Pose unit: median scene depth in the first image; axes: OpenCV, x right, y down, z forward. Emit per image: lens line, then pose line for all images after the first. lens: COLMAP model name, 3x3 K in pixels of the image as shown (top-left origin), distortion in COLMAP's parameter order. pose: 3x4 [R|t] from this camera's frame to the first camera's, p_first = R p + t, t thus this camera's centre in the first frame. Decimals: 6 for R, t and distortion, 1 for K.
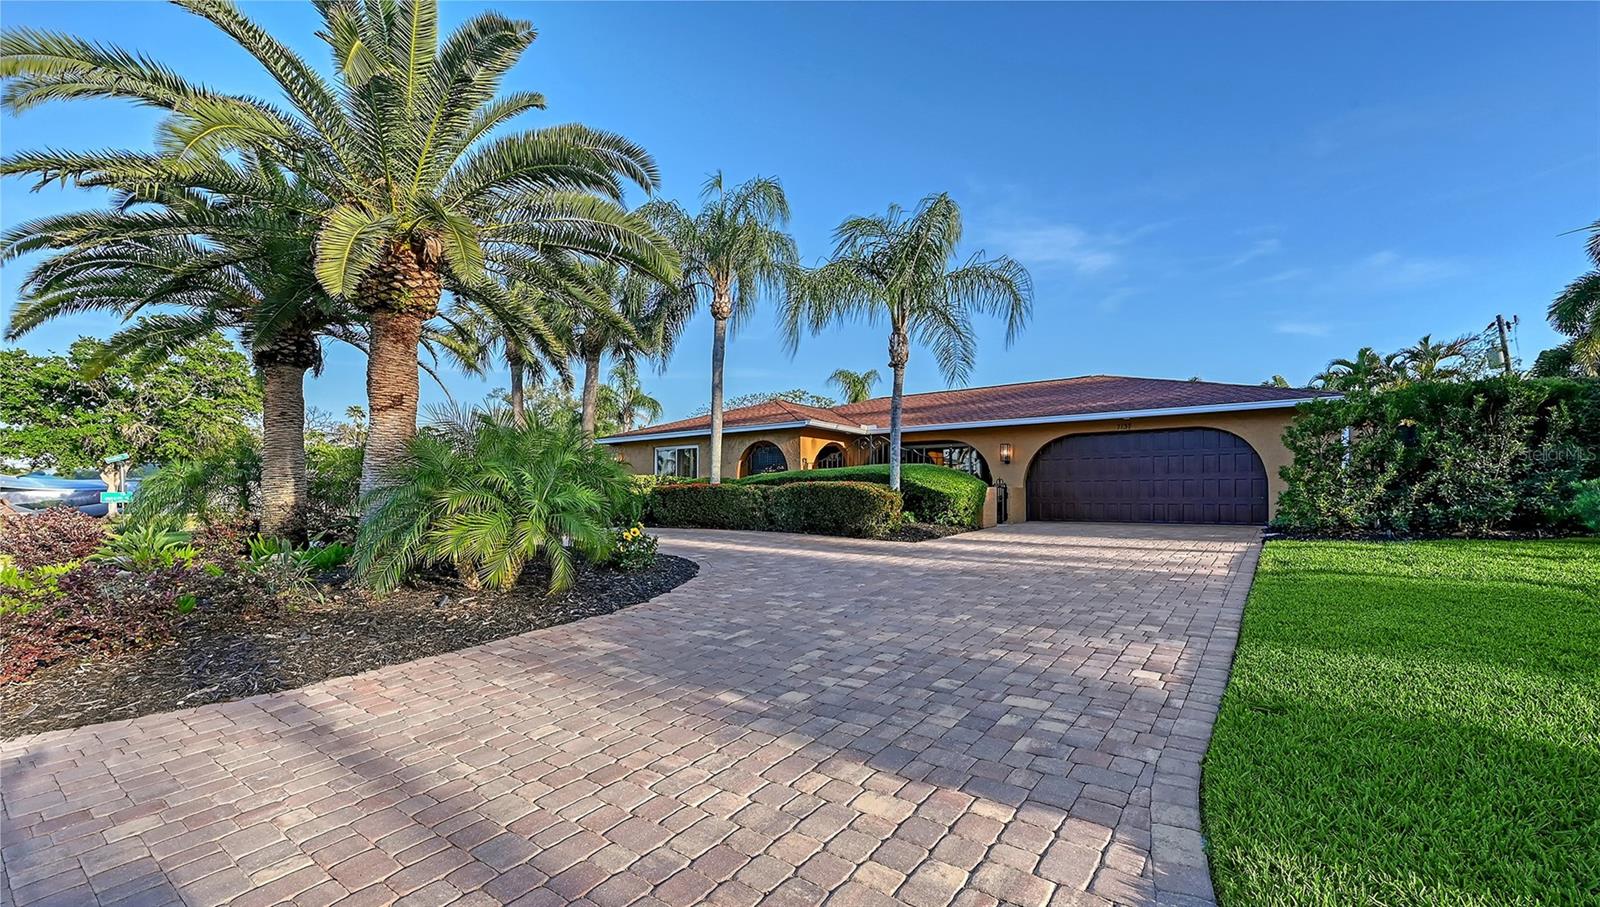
lens RADIAL K [[638.3, 0, 800.0], [0, 638.3, 453.5], [0, 0, 1]] dist [-0.001530, -0.000317]
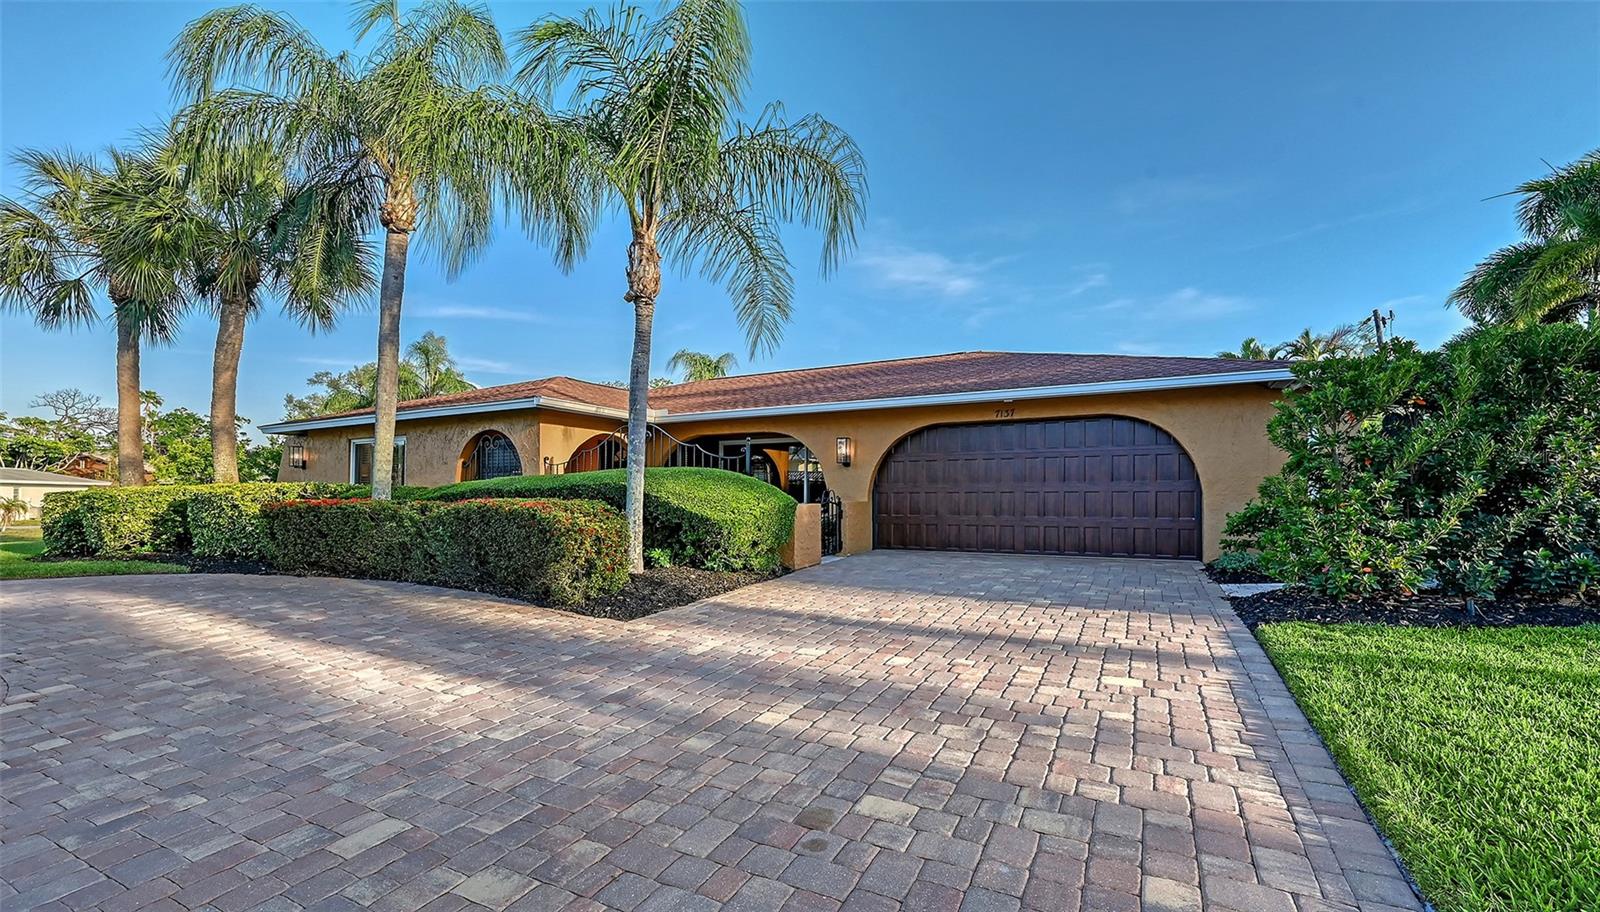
lens RADIAL K [[648.6, 0, 800.0], [0, 648.6, 456.0], [0, 0, 1]] dist [0.001384, 0.000119]
pose [[0.986828, 0.004794, 0.161704, 0.181901], [-0.006082, 0.999954, 0.007468, -0.000344], [-0.161661, -0.008353, 0.986811, 0.353888]]
